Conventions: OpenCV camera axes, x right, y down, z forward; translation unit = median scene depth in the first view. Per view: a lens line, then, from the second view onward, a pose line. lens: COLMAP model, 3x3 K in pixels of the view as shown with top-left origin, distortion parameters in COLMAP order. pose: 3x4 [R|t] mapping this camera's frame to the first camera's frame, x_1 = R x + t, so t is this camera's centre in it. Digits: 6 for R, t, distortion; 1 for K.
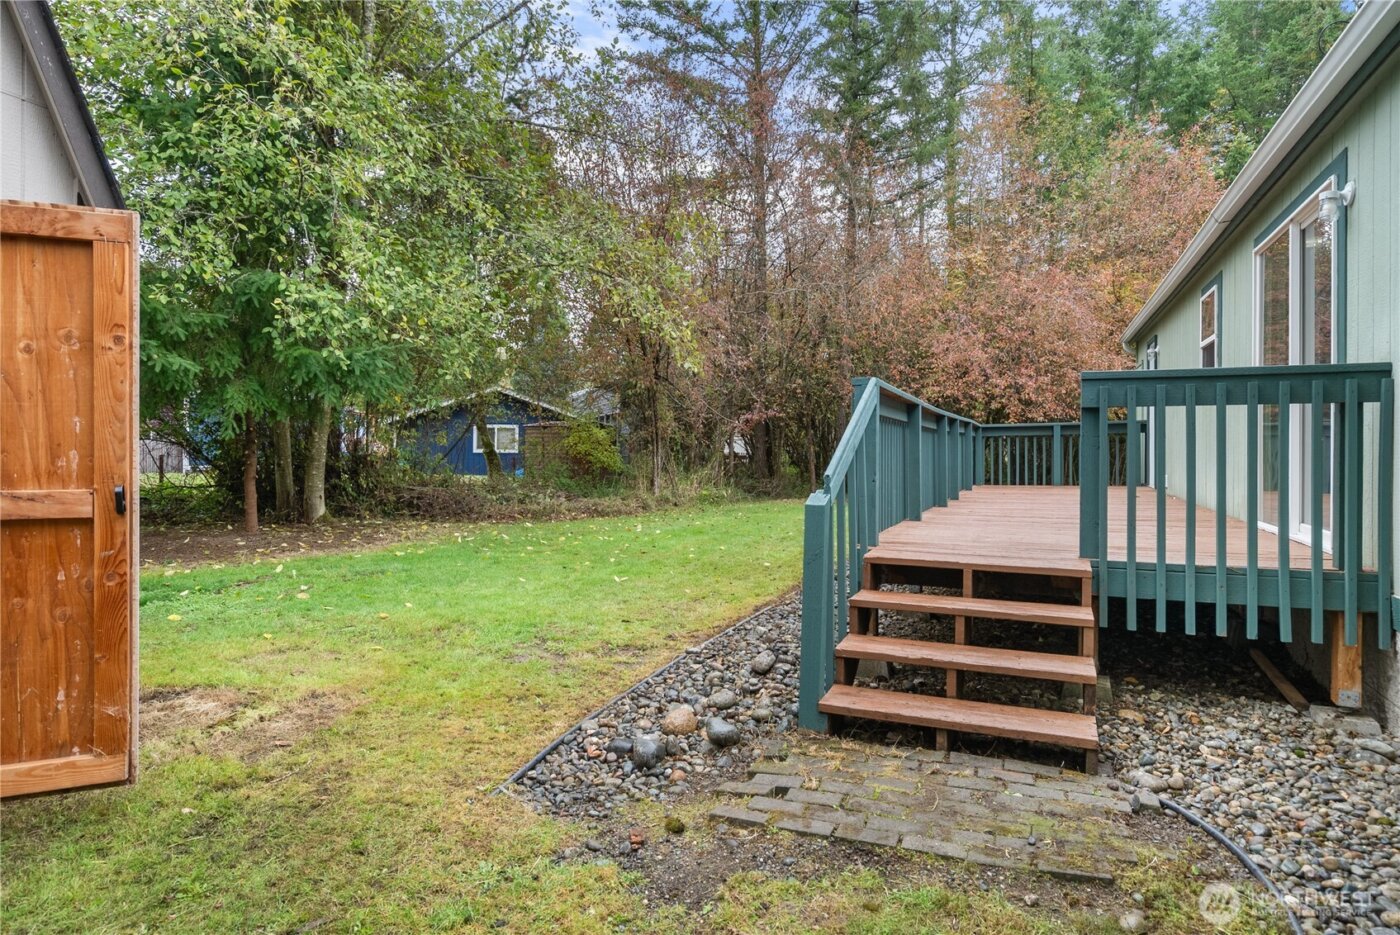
lens RADIAL K [[828.5, 0, 702.1], [0, 828.5, 441.8], [0, 0, 1]] dist [0.007553, 0.002118]
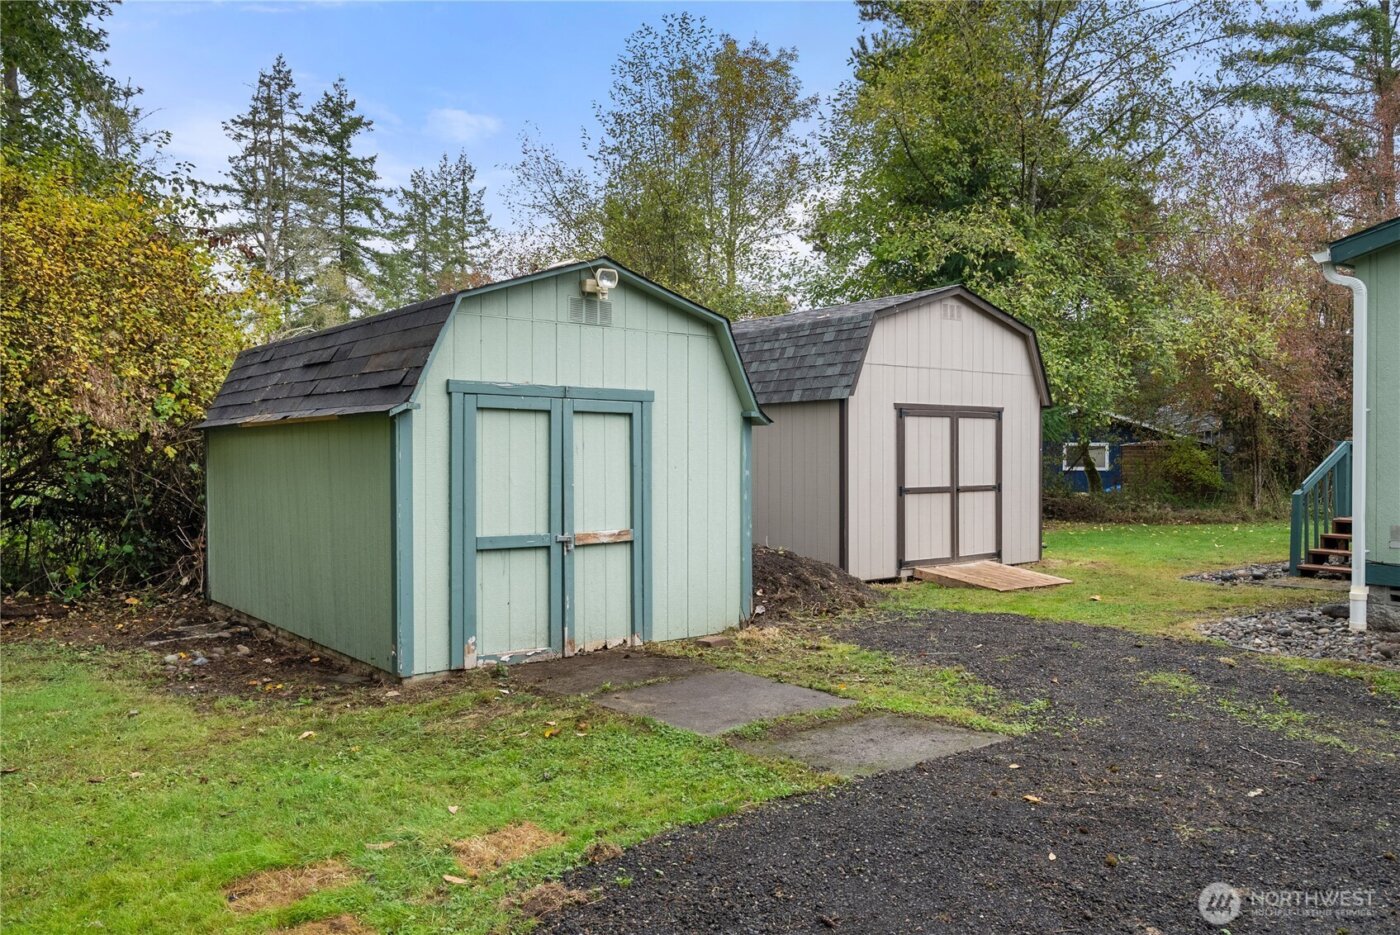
lens RADIAL K [[1063.7, 0, 689.7], [0, 1063.7, 465.8], [0, 0, 1]] dist [0.009785, 0.001394]
pose [[0.845064, 0.000625, -0.534665, 0.071760], [0.005349, 0.999939, 0.009623, -0.013664], [0.534638, -0.010992, 0.845009, -0.668817]]
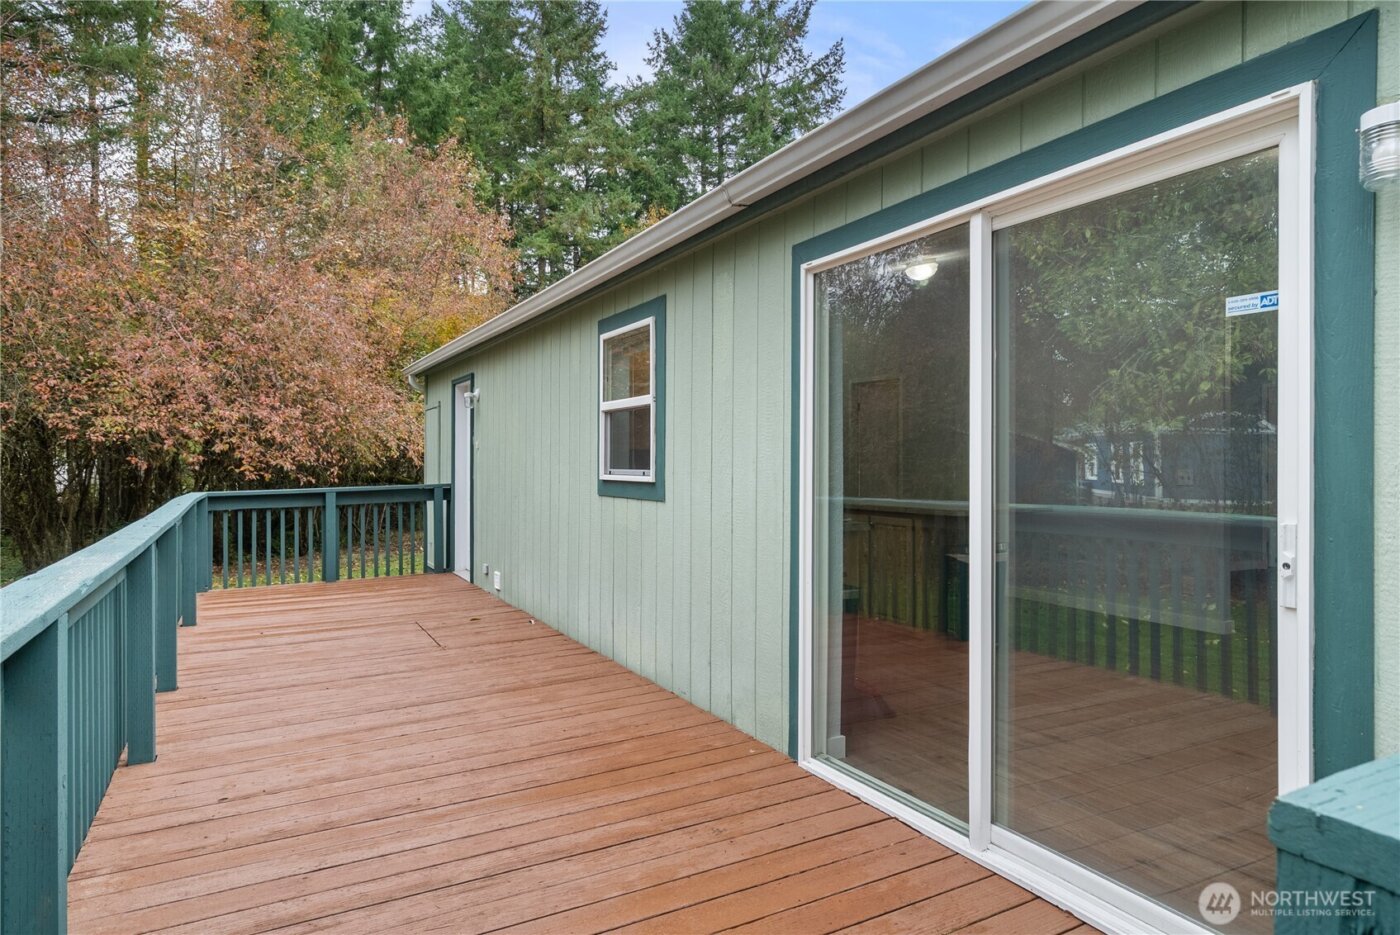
lens RADIAL K [[828.5, 0, 691.9], [0, 828.5, 449.8], [0, 0, 1]] dist [0.007553, 0.002118]
pose [[0.635532, 0.005453, 0.772055, 0.069611], [-0.001080, 0.999980, -0.006174, -0.037873], [-0.772074, 0.003090, 0.635526, 0.259244]]
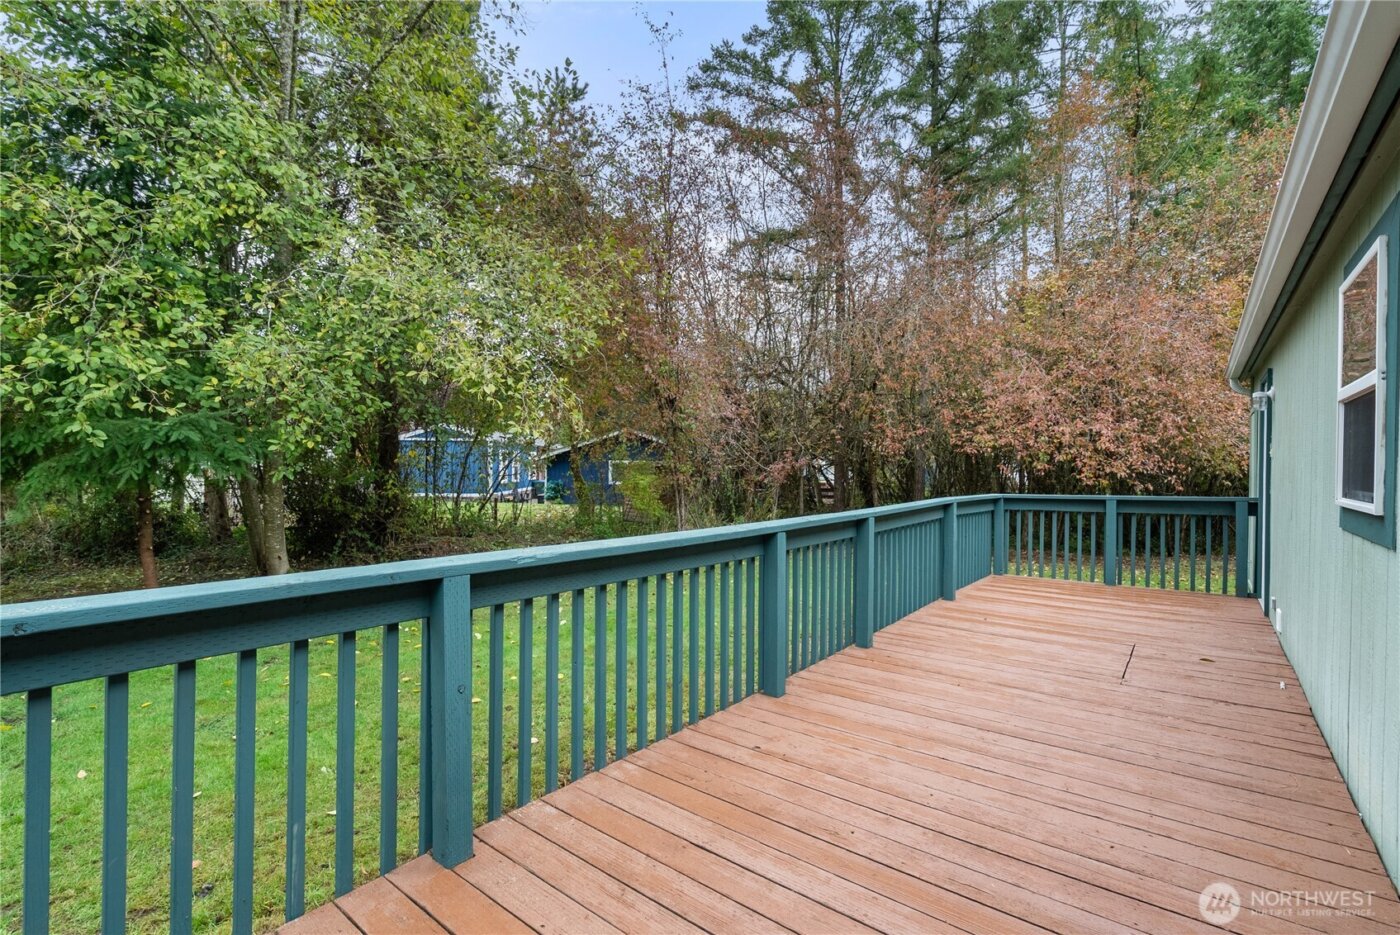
lens RADIAL K [[640.5, 0, 702.2], [0, 640.5, 469.2], [0, 0, 1]] dist [-0.004625, 0.002828]
pose [[0.962687, 0.006403, -0.270541, 0.180406], [-0.002824, 0.999903, 0.013618, -0.039502], [0.270602, -0.012345, 0.962612, 0.286694]]
